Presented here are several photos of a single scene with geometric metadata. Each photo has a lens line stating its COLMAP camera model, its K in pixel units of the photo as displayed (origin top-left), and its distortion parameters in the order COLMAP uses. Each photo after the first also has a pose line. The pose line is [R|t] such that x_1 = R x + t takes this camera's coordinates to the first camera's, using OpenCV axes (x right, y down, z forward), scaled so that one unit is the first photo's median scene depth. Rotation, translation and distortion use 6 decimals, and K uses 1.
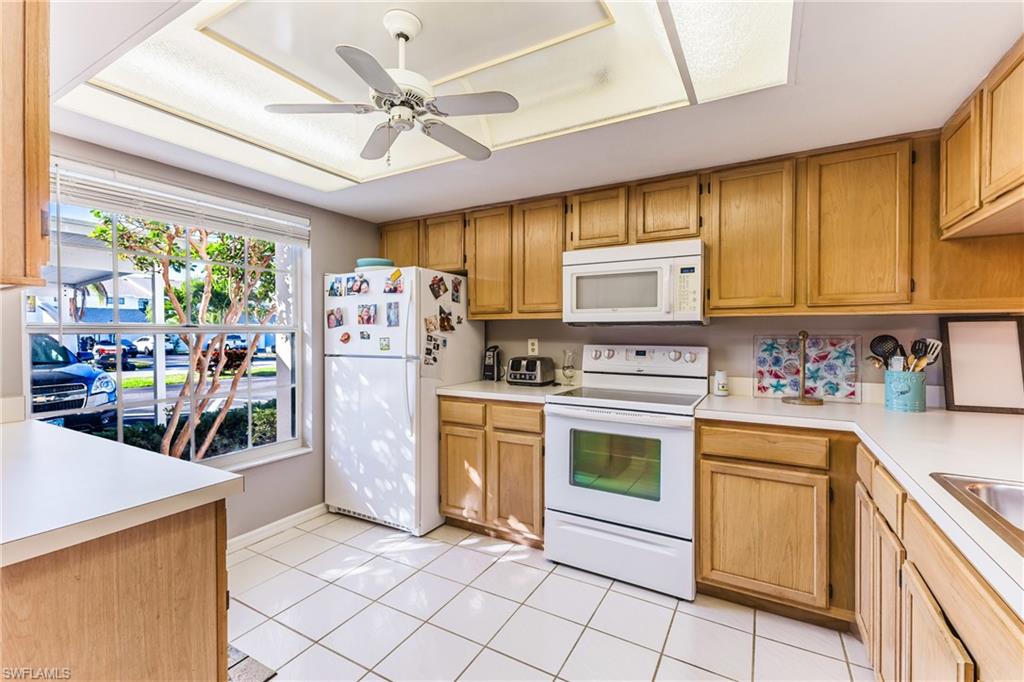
lens RADIAL K [[439.8, 0, 515.0], [0, 439.8, 338.4], [0, 0, 1]] dist [0.008826, -0.000144]
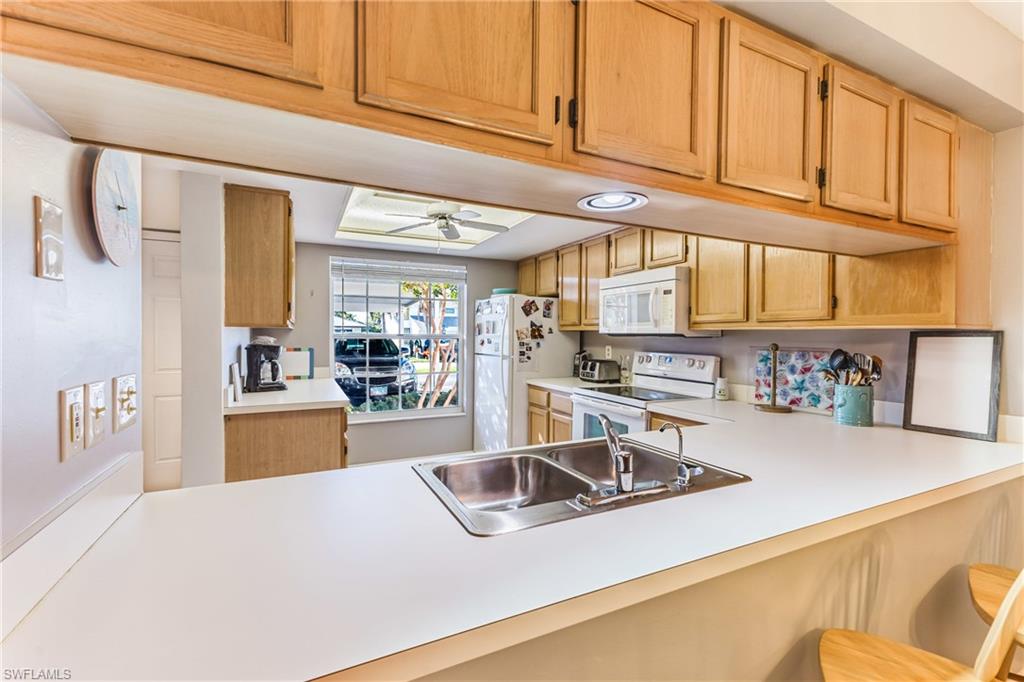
lens RADIAL K [[439.8, 0, 515.0], [0, 439.8, 338.4], [0, 0, 1]] dist [0.008826, -0.000144]
pose [[0.825277, 0.010145, -0.564636, 0.630011], [-0.013565, 0.999906, -0.001861, -0.015973], [0.564564, 0.009195, 0.825338, -0.207333]]
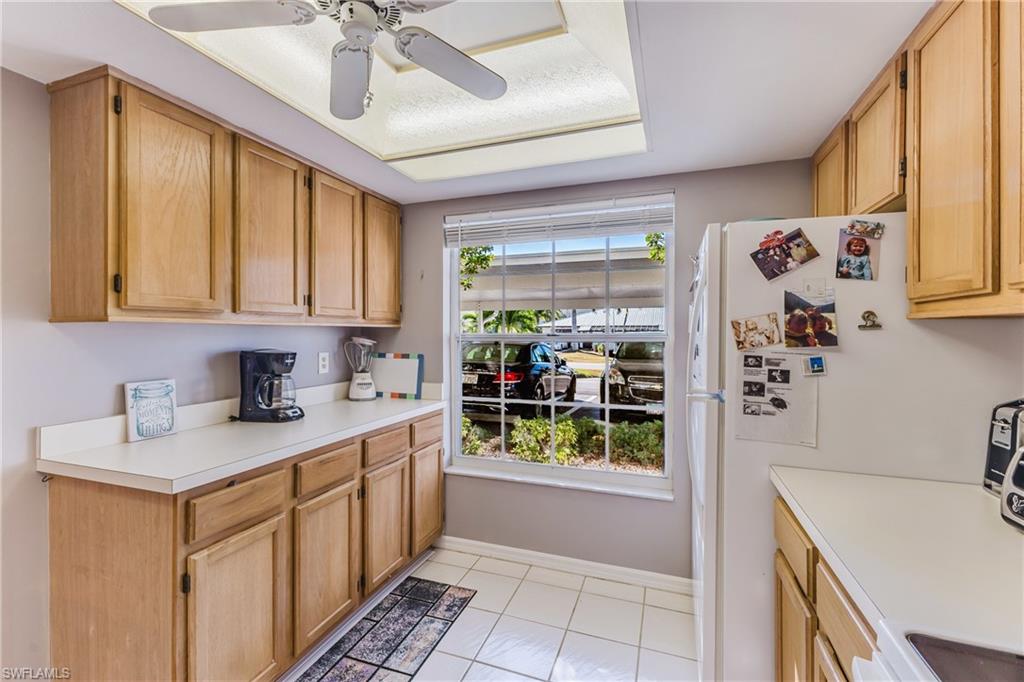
lens RADIAL K [[439.8, 0, 515.0], [0, 439.8, 338.4], [0, 0, 1]] dist [0.008826, -0.000144]
pose [[0.171262, 0.012807, -0.985142, 0.262235], [-0.013944, 0.999847, 0.010574, -0.028408], [0.985127, 0.011926, 0.171414, 0.685802]]
